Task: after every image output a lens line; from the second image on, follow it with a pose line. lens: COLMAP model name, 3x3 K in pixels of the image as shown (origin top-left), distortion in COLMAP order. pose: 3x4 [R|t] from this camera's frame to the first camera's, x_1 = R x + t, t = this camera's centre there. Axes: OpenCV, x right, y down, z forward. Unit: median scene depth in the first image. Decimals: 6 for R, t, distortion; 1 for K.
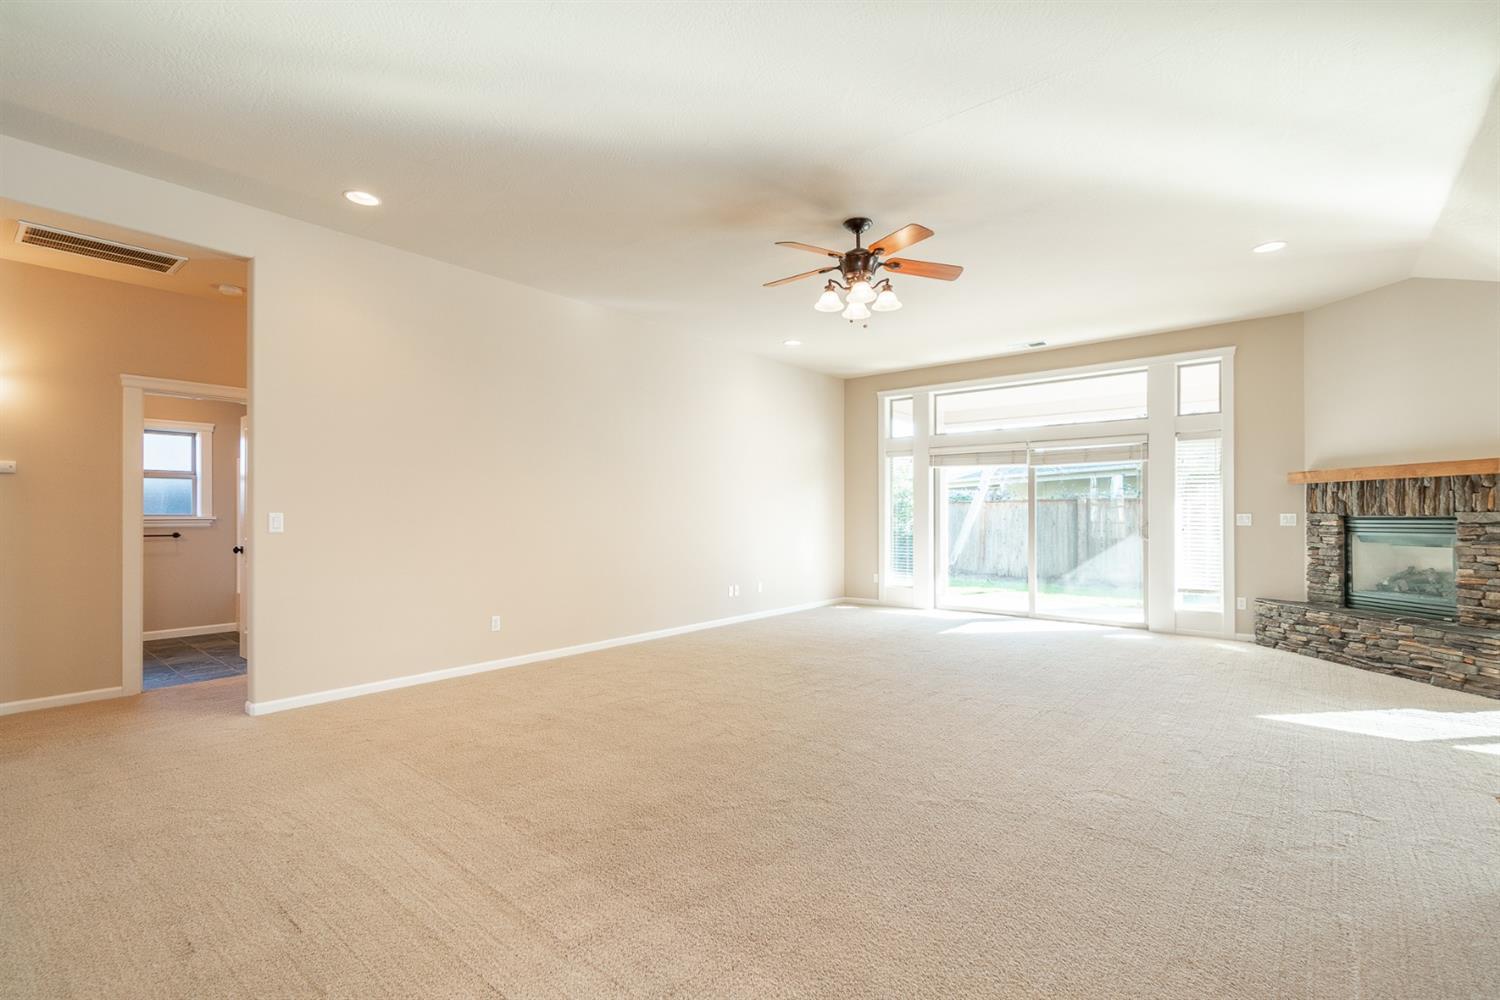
lens RADIAL K [[663.7, 0, 751.0], [0, 663.7, 511.3], [0, 0, 1]] dist [-0.000636, -0.000037]
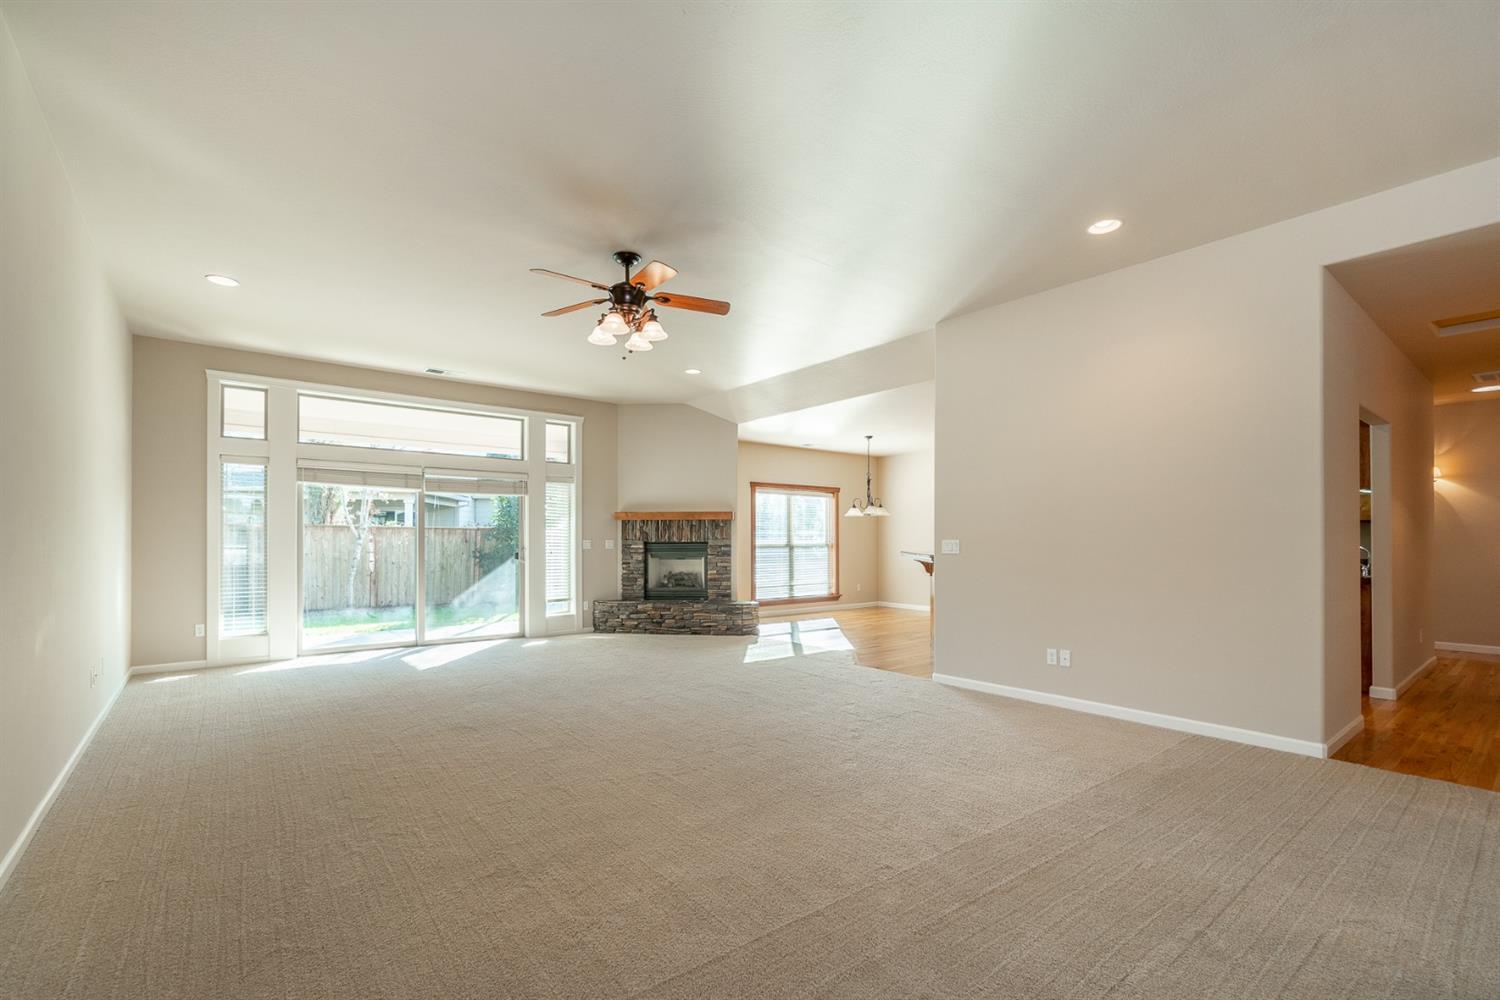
lens RADIAL K [[663.7, 0, 727.2], [0, 663.7, 532.3], [0, 0, 1]] dist [-0.000636, -0.000037]
pose [[0.215668, 0.013172, 0.976378, -0.574223], [-0.004438, 0.999912, -0.012510, 0.003427], [-0.976457, -0.001635, 0.215707, 0.449007]]
